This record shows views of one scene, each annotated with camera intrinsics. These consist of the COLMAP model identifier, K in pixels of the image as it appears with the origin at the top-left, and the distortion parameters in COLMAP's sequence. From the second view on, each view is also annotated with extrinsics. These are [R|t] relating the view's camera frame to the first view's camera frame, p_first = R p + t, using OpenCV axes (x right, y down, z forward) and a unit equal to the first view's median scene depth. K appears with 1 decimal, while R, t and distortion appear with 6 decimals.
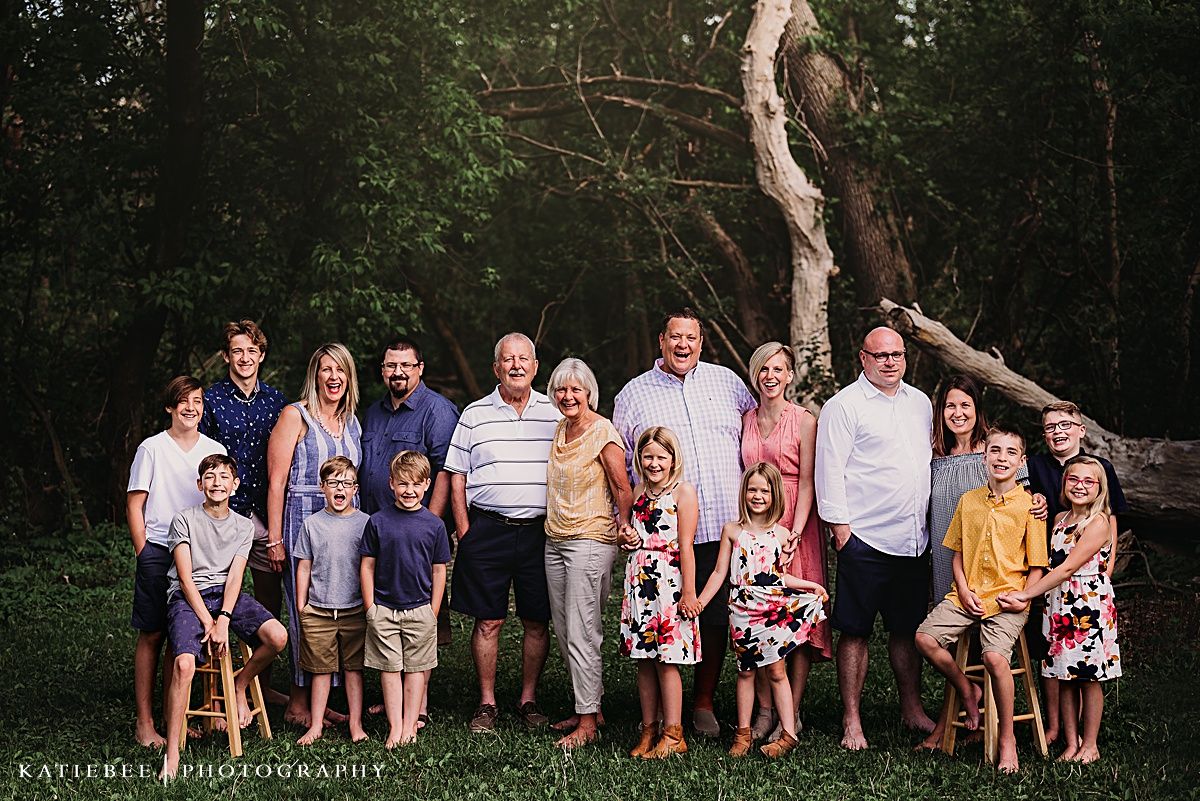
lens RADIAL K [[2390.1, 0, 596.9], [0, 2390.1, 400.9], [0, 0, 1]] dist [0.047553, 0.000000]
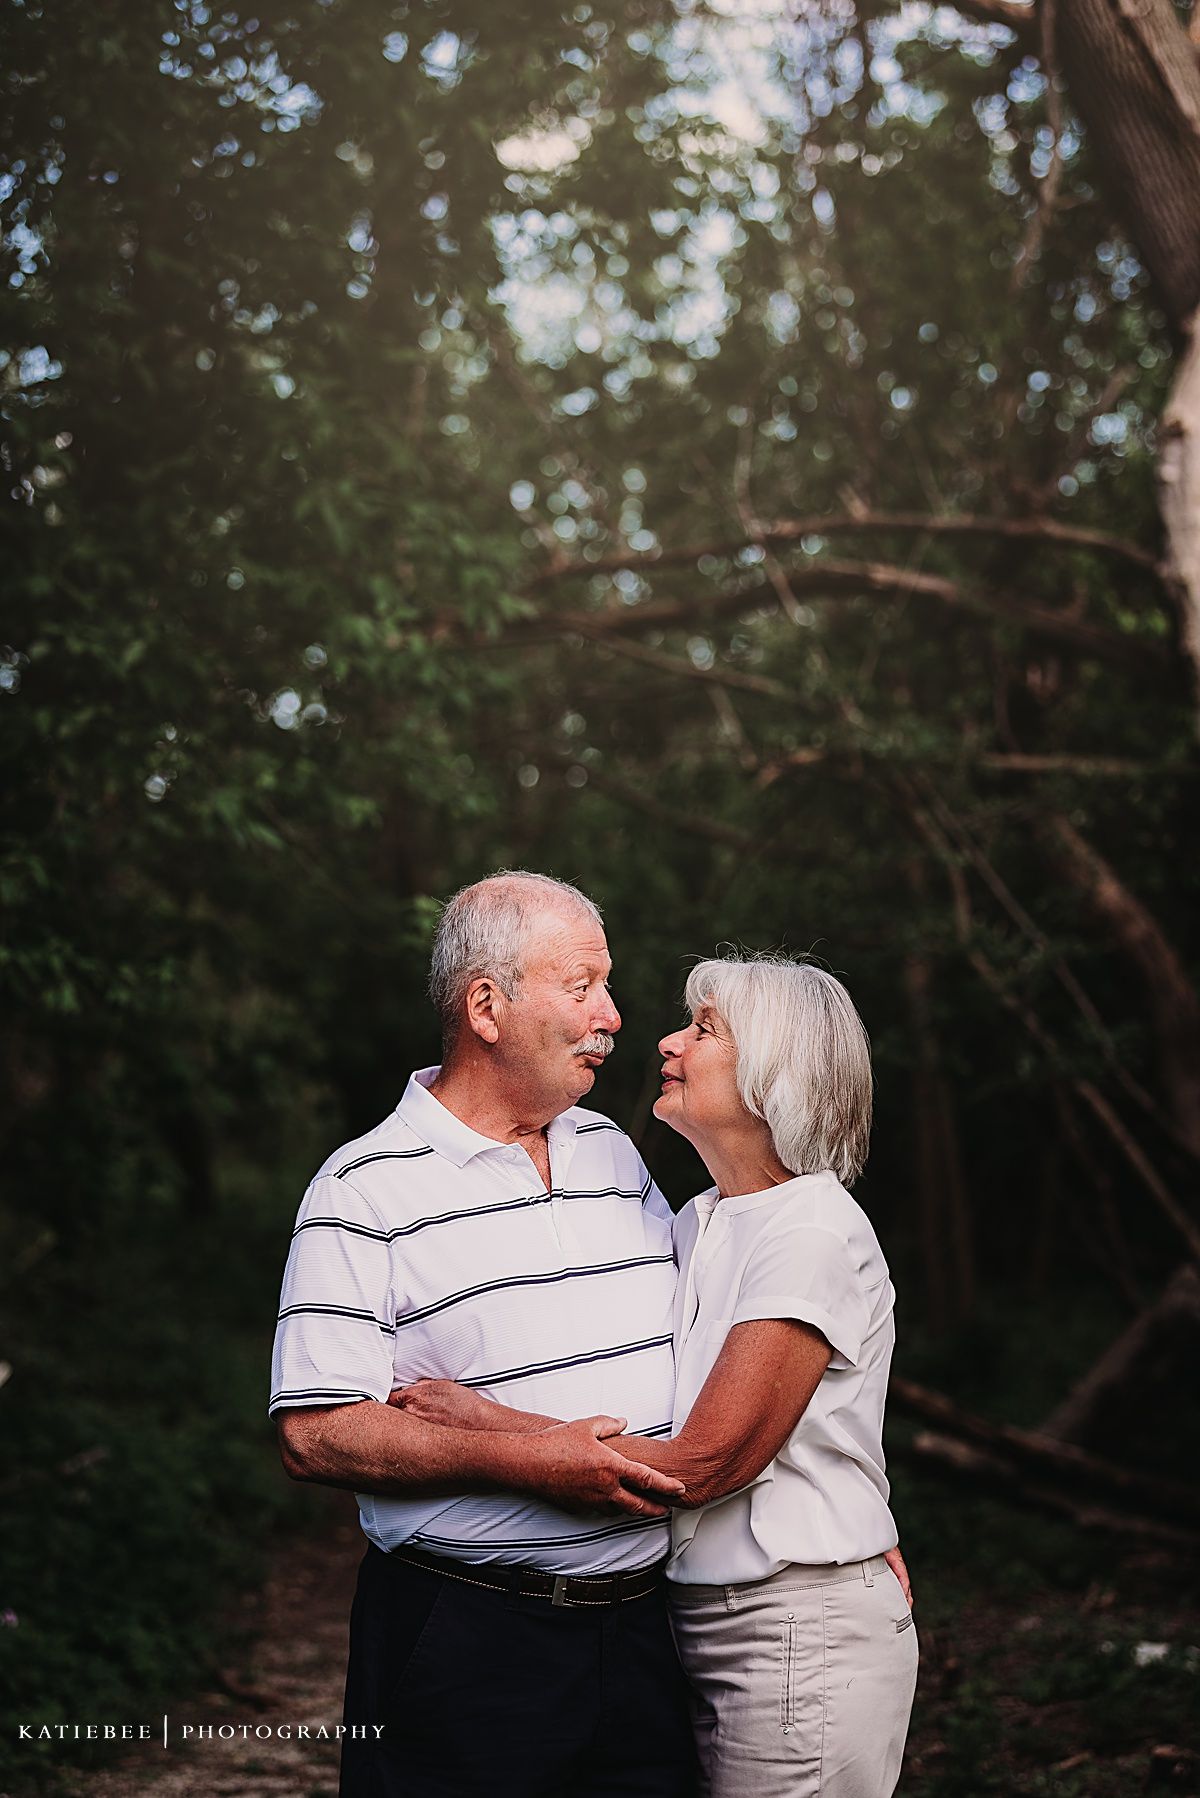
lens RADIAL K [[4487.9, 0, 614.9], [0, 4487.9, 906.1], [0, 0, 1]] dist [-0.000080, 0.000000]
pose [[0.998153, -0.006549, -0.060400, 0.018106], [0.001081, 0.995931, -0.090115, 0.002566], [0.060744, 0.089884, 0.994098, 0.312367]]
